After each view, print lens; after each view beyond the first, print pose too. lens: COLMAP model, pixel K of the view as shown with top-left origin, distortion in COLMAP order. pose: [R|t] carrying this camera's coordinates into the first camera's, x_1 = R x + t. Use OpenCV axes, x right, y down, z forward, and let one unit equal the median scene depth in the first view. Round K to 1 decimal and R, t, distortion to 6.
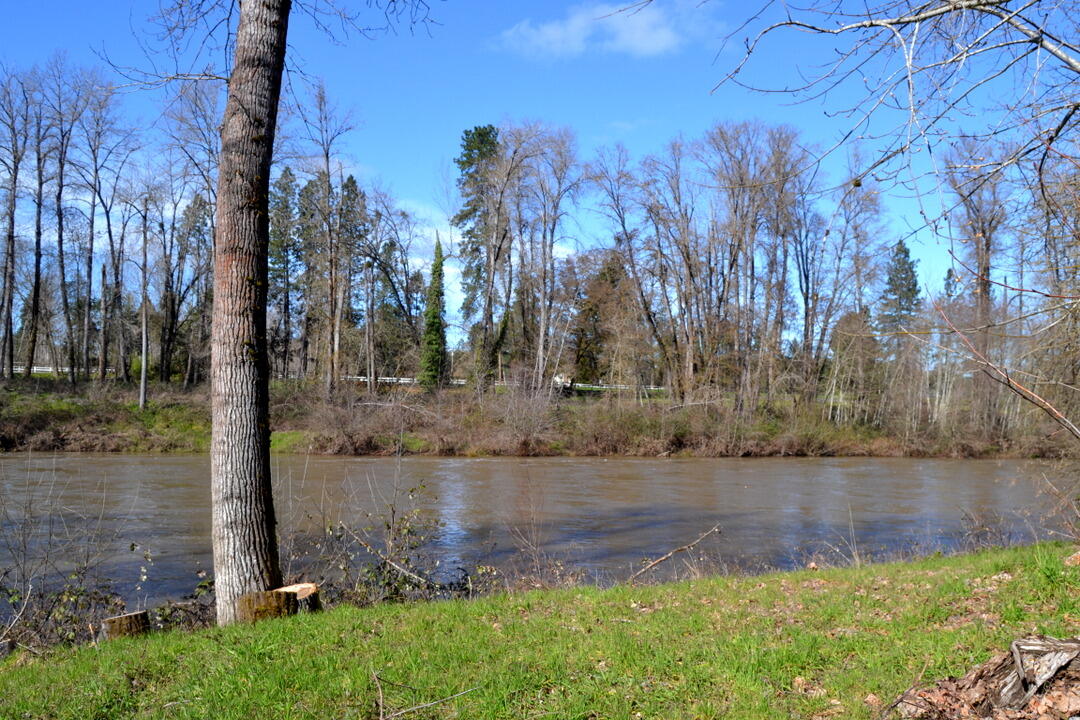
lens RADIAL K [[1065.3, 0, 538.2], [0, 1065.3, 357.8], [0, 0, 1]] dist [-0.002385, 0.000000]
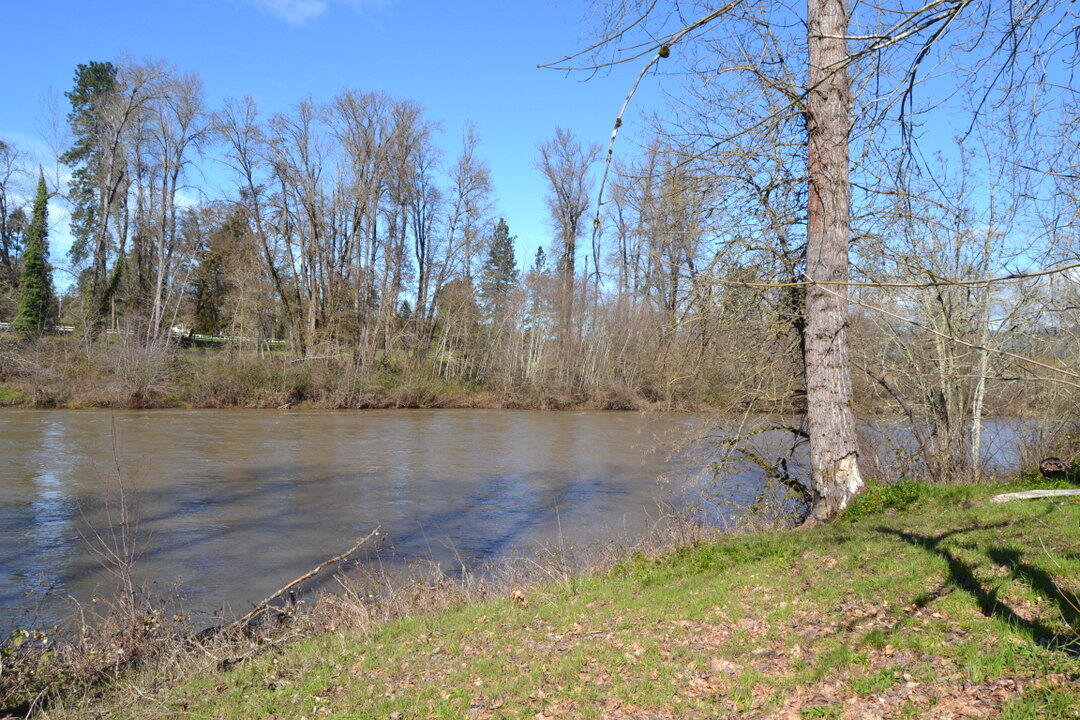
lens RADIAL K [[882.3, 0, 539.5], [0, 882.3, 358.3], [0, 0, 1]] dist [-0.041655, 0.025272]
pose [[0.917415, 0.022257, 0.397308, 0.005380], [-0.041286, 0.998370, 0.039405, 0.000752], [-0.395783, -0.052554, 0.916839, 0.119614]]
